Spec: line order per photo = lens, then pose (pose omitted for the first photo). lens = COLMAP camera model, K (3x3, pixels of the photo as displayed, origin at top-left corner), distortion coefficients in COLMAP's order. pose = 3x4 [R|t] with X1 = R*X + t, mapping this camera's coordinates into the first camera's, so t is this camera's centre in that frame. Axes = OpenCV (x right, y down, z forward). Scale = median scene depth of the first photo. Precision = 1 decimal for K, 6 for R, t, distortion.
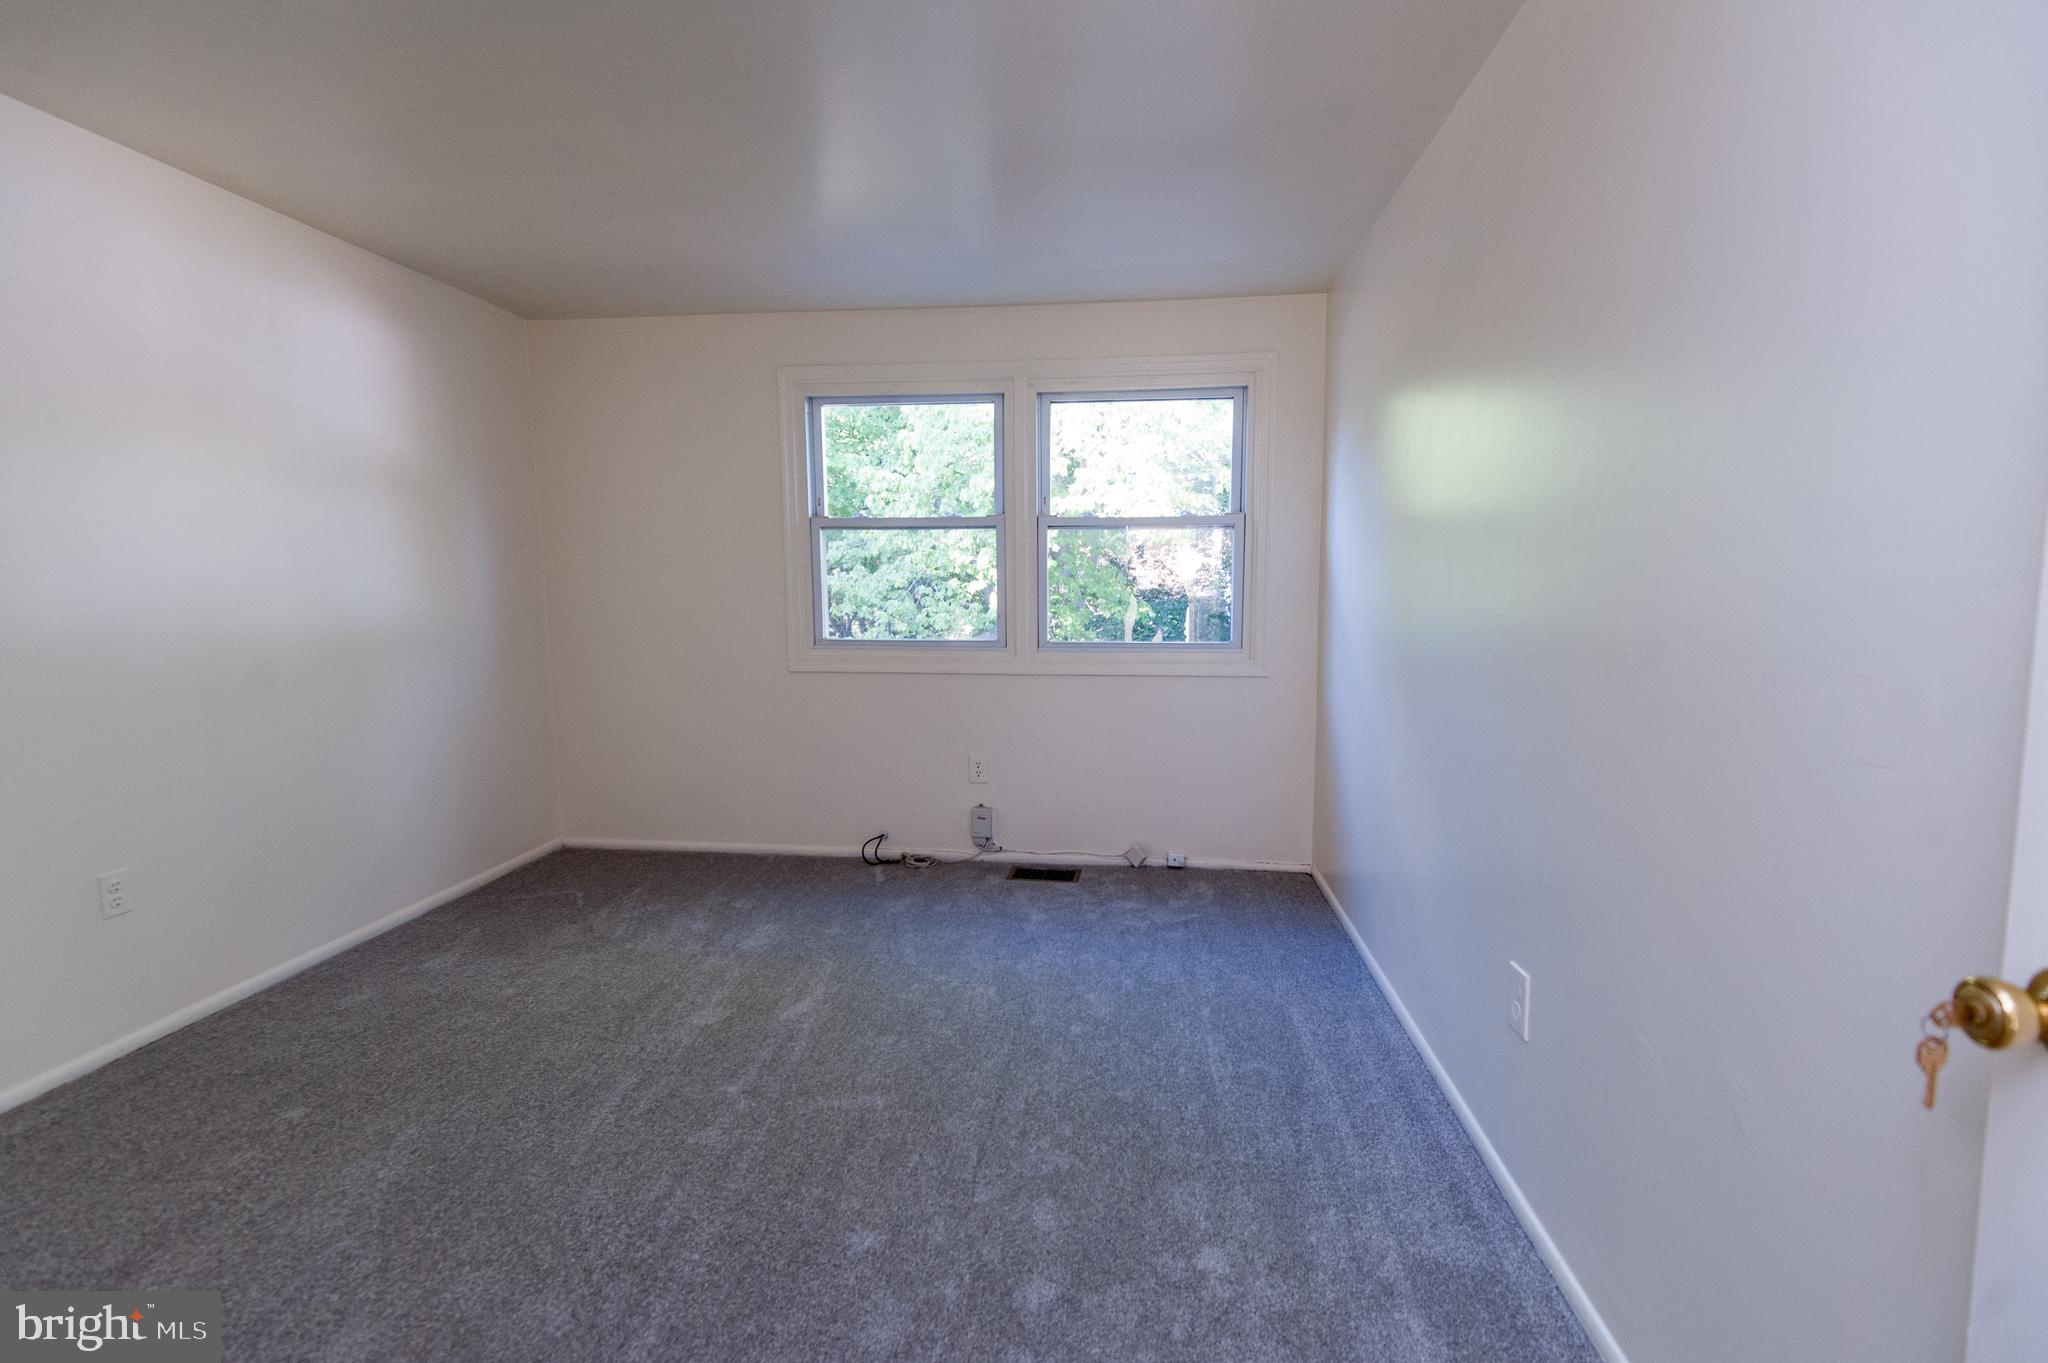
lens RADIAL K [[915.7, 0, 1007.4], [0, 915.7, 699.9], [0, 0, 1]] dist [0.027325, -0.013349]
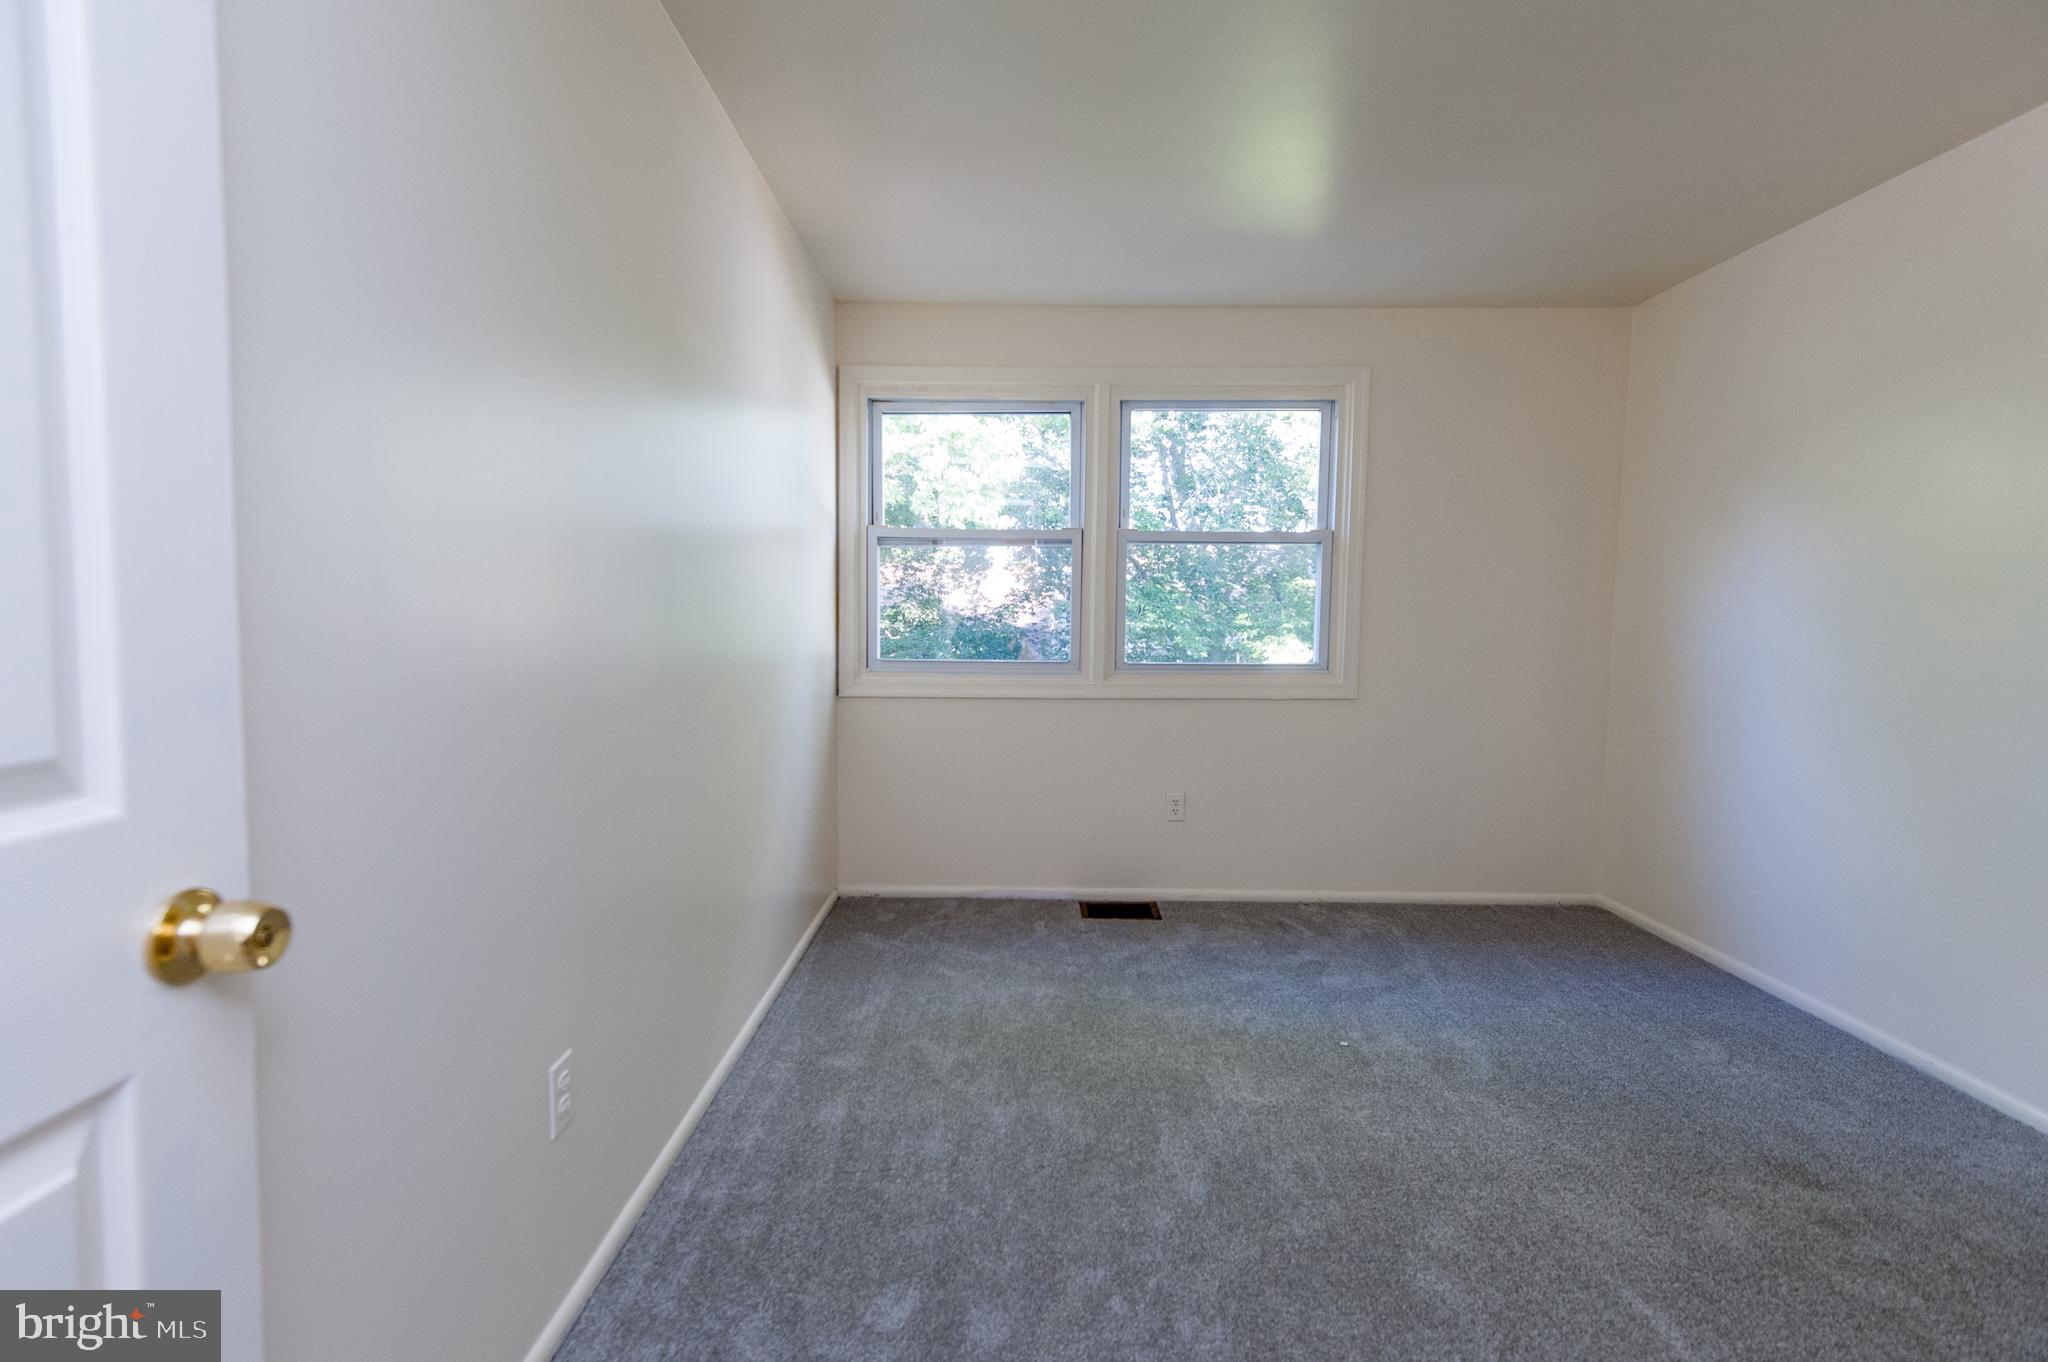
lens RADIAL K [[970.4, 0, 951.0], [0, 970.4, 724.3], [0, 0, 1]] dist [0.030857, -0.013348]
pose [[0.996096, -0.009825, 0.087726, -0.234054], [0.009790, 0.999952, 0.000832, -0.004228], [-0.087730, 0.000030, 0.996144, 0.021799]]
